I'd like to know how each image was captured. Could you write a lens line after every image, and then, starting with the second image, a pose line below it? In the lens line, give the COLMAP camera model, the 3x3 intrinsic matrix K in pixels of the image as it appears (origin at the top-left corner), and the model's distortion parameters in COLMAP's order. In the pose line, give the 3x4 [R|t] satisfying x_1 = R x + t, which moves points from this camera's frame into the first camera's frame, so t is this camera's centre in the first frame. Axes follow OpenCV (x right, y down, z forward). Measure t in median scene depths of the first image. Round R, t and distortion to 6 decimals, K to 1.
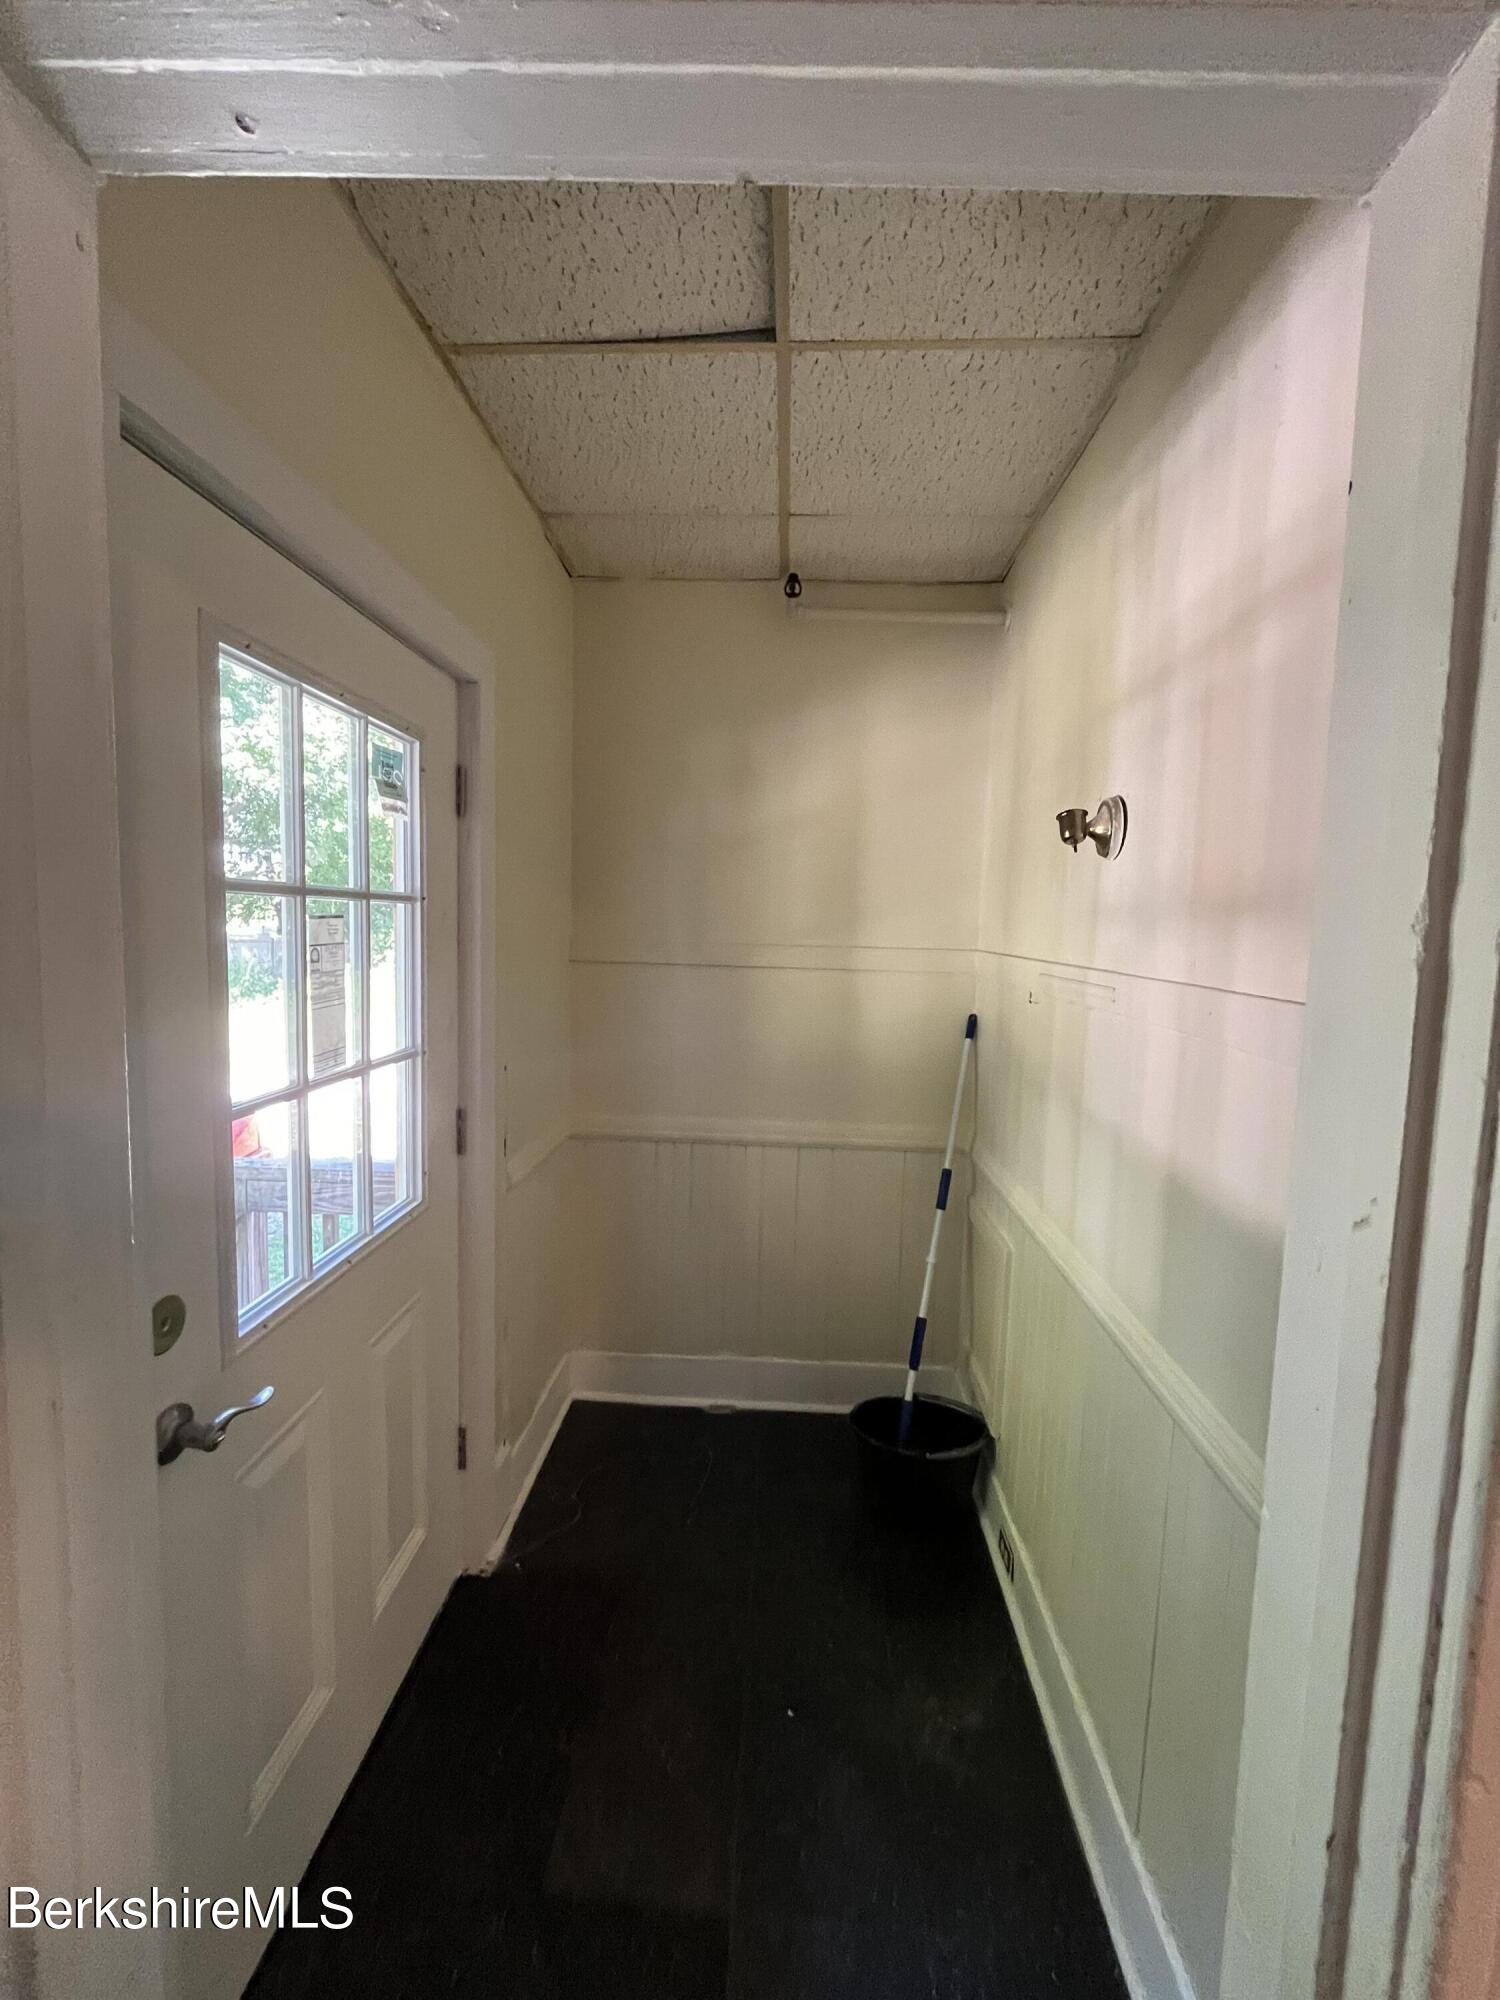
lens RADIAL K [[811.9, 0, 755.9], [0, 811.9, 997.5], [0, 0, 1]] dist [-0.001353, -0.000226]
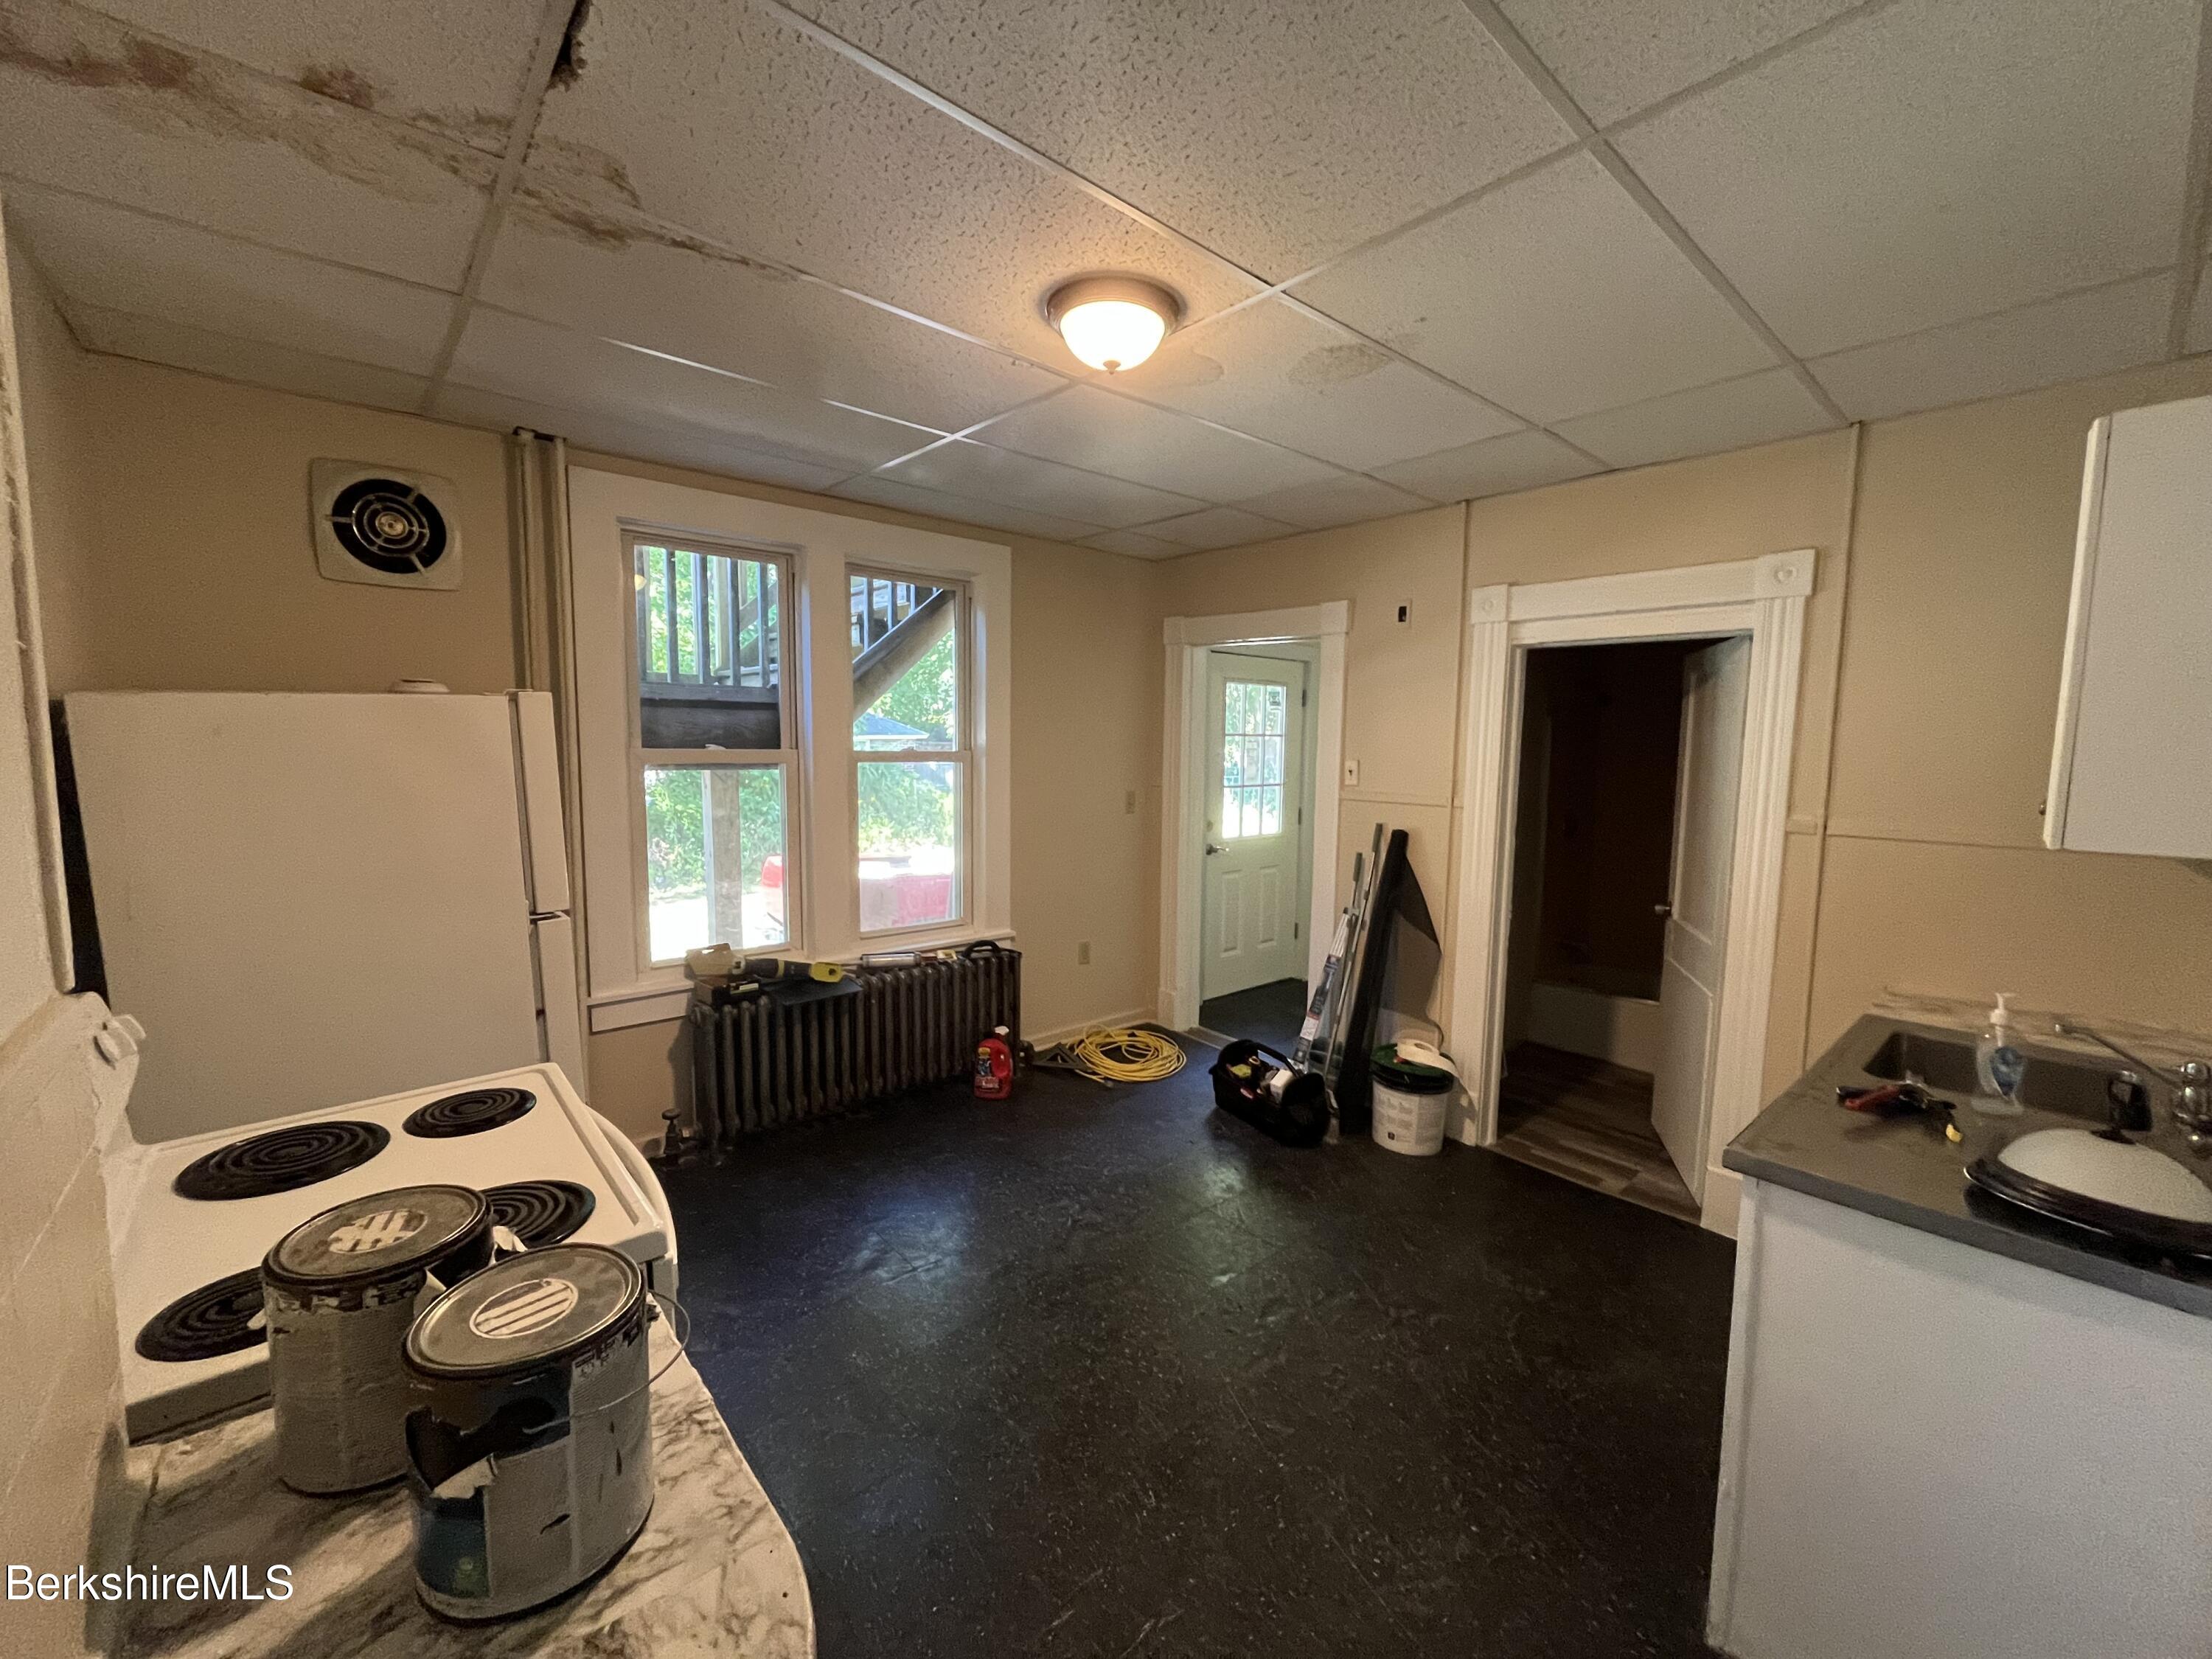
lens RADIAL K [[897.9, 0, 1114.5], [0, 897.9, 824.4], [0, 0, 1]] dist [-0.001353, -0.000226]
pose [[0.686765, 0.049430, -0.725197, 1.844617], [-0.050022, 0.998534, 0.020689, 0.204197], [0.725156, 0.022068, 0.688231, -2.062574]]
